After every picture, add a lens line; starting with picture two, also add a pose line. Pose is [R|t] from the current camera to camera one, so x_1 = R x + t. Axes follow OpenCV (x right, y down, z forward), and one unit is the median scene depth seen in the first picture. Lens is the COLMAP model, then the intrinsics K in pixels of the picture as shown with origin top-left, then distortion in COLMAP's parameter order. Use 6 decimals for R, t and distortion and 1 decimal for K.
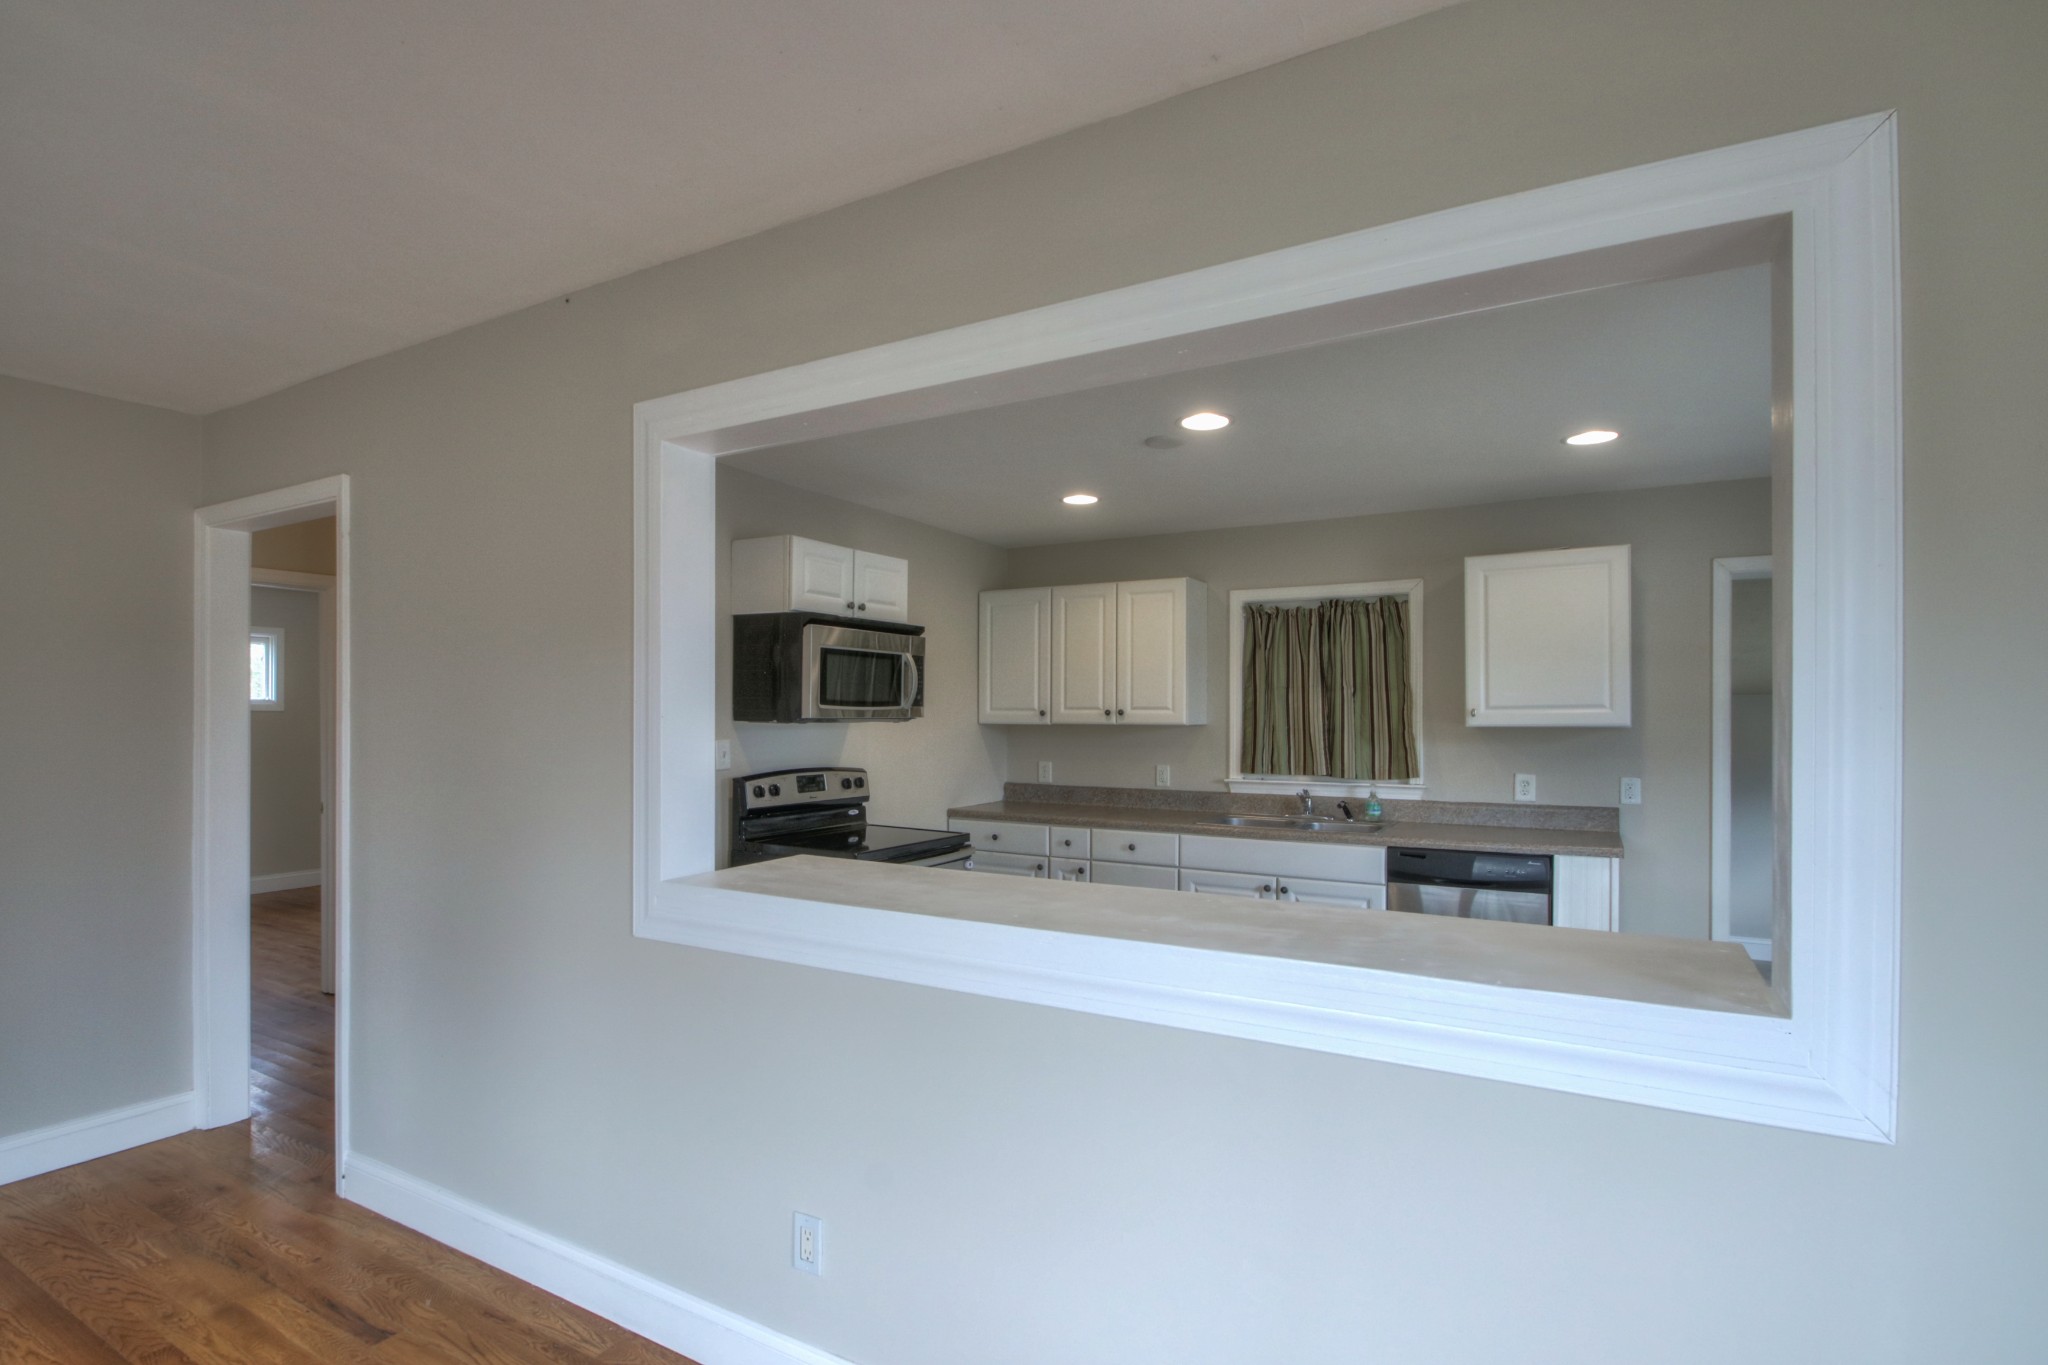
lens RADIAL K [[980.0, 0, 1007.8], [0, 980.0, 717.6], [0, 0, 1]] dist [-0.000949, -0.001149]
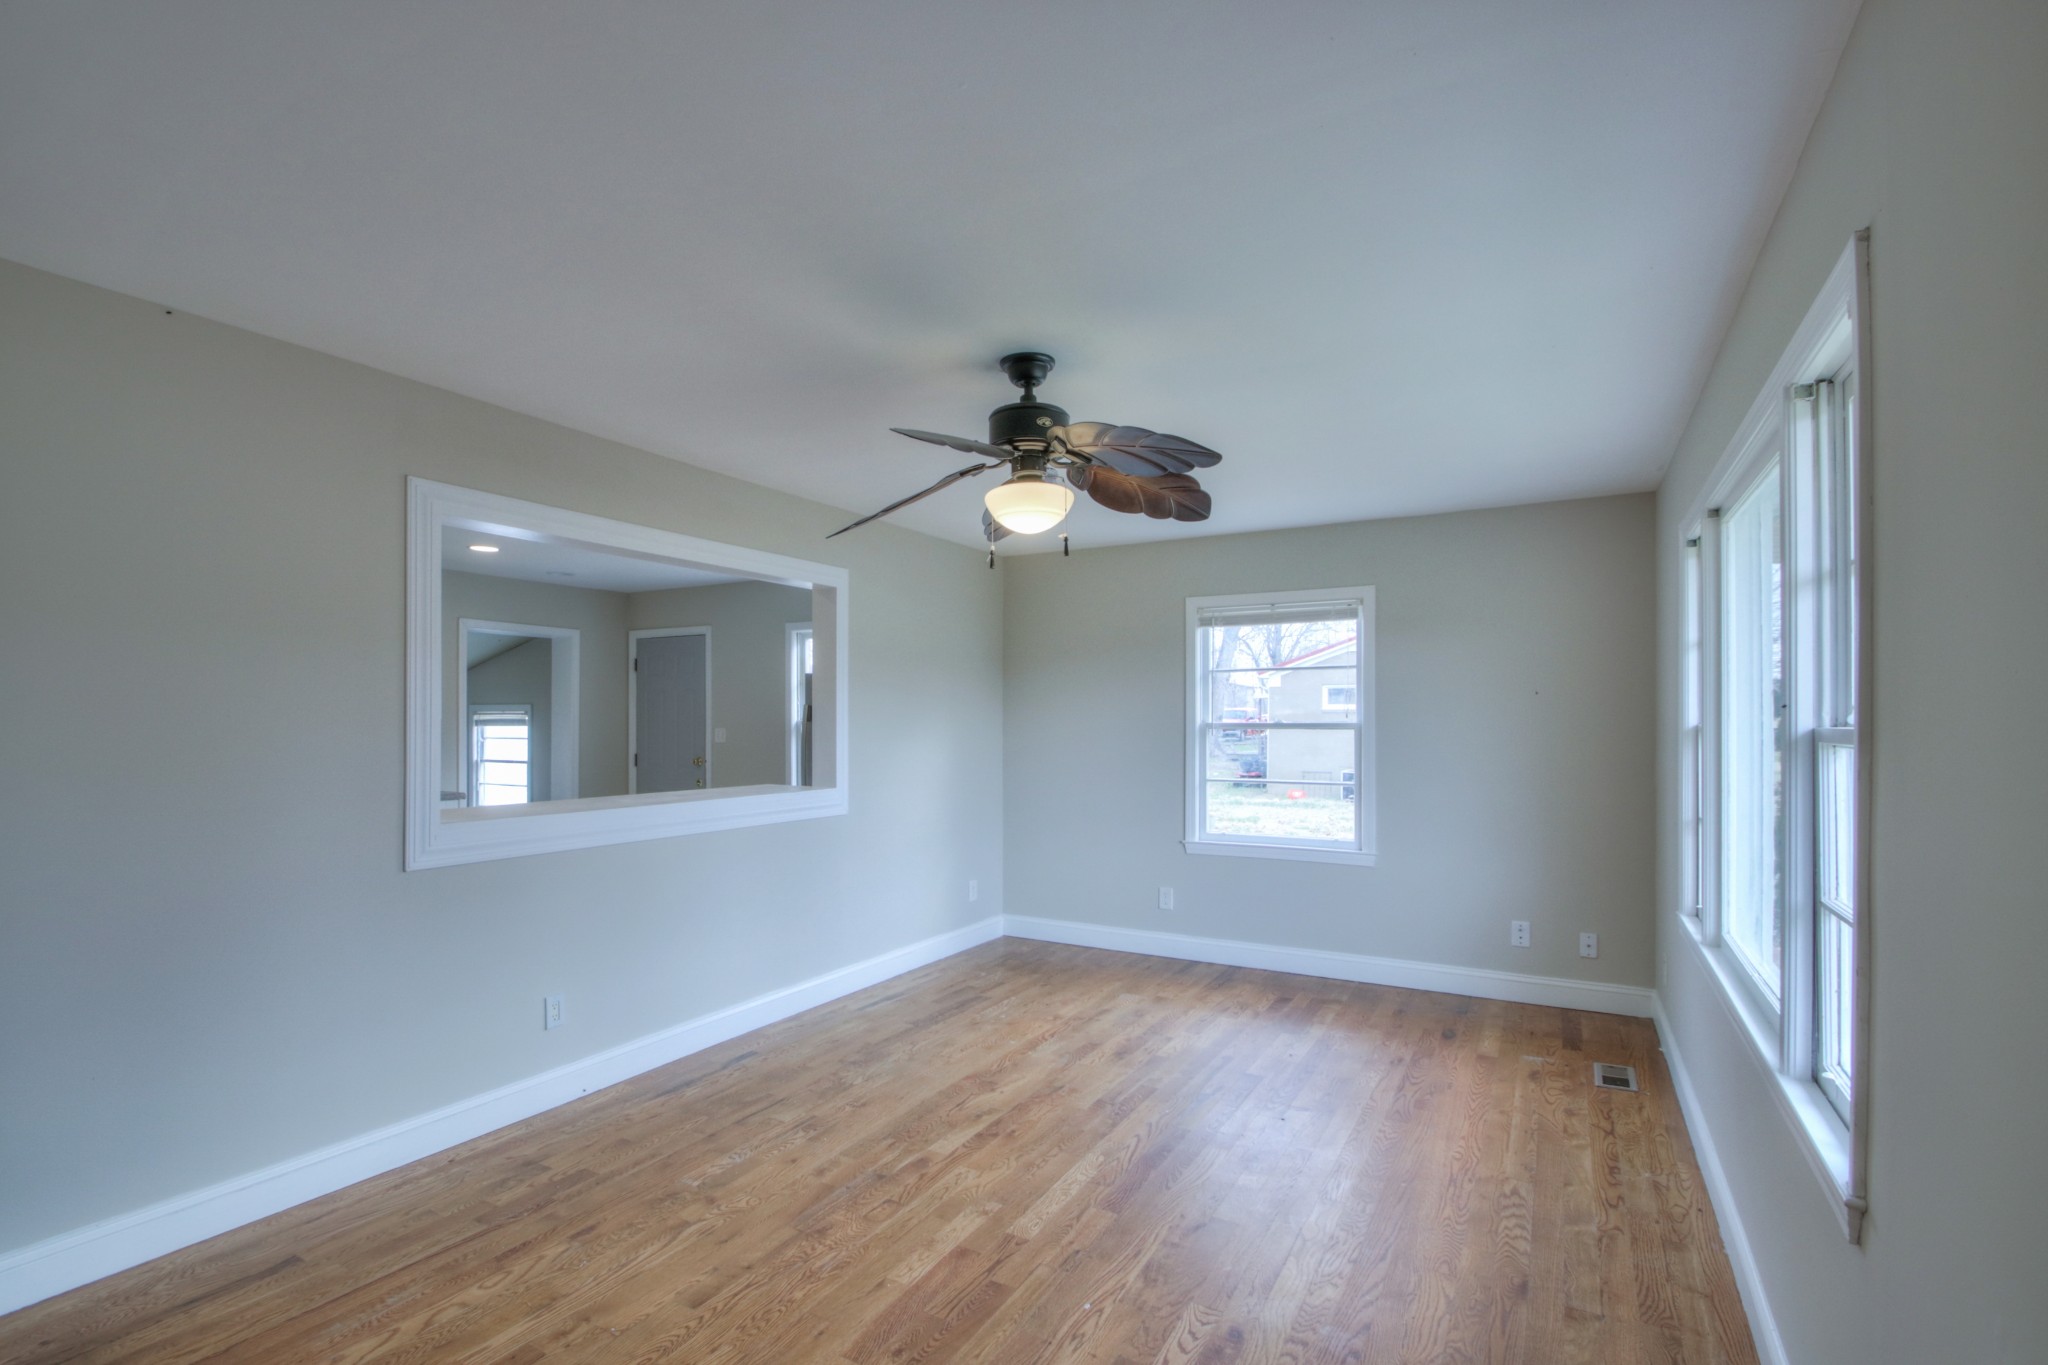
lens RADIAL K [[1005.2, 0, 988.6], [0, 1005.2, 722.4], [0, 0, 1]] dist [0.001838, -0.000721]
pose [[-0.022398, -0.000622, 0.999749, -0.905525], [-0.004052, 0.999992, 0.000532, 0.008536], [-0.999741, -0.004039, -0.022400, 0.119052]]
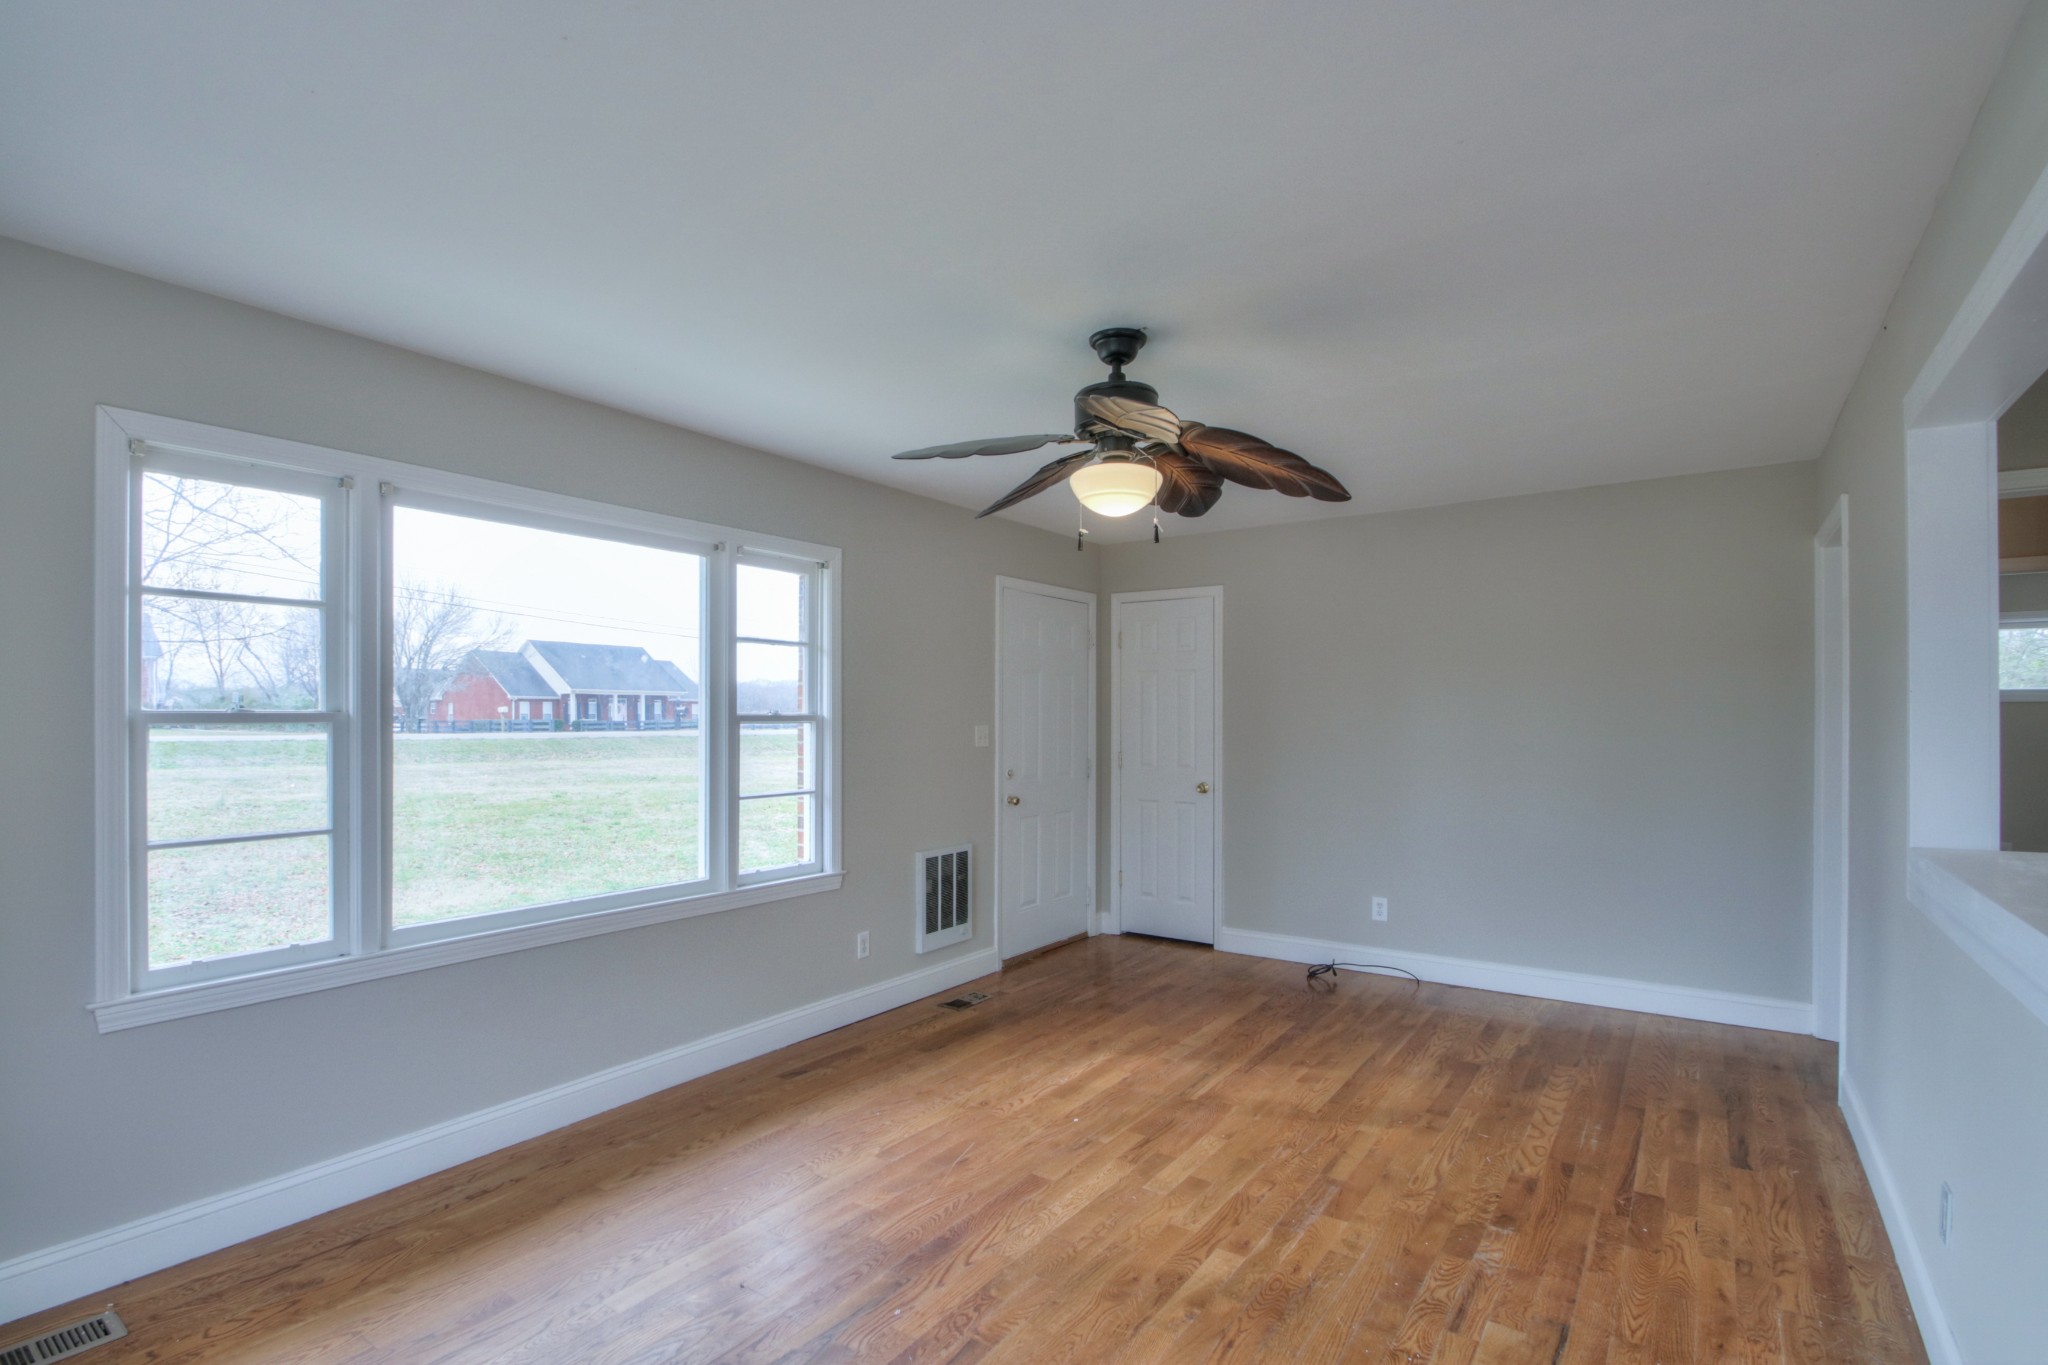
lens RADIAL K [[994.0, 0, 967.6], [0, 994.0, 718.5], [0, 0, 1]] dist [0.002993, -0.009202]
pose [[-0.095108, -0.000467, -0.995467, 0.385428], [0.002954, 0.999995, -0.000751, 0.013504], [0.995463, -0.003012, -0.095107, 0.044363]]
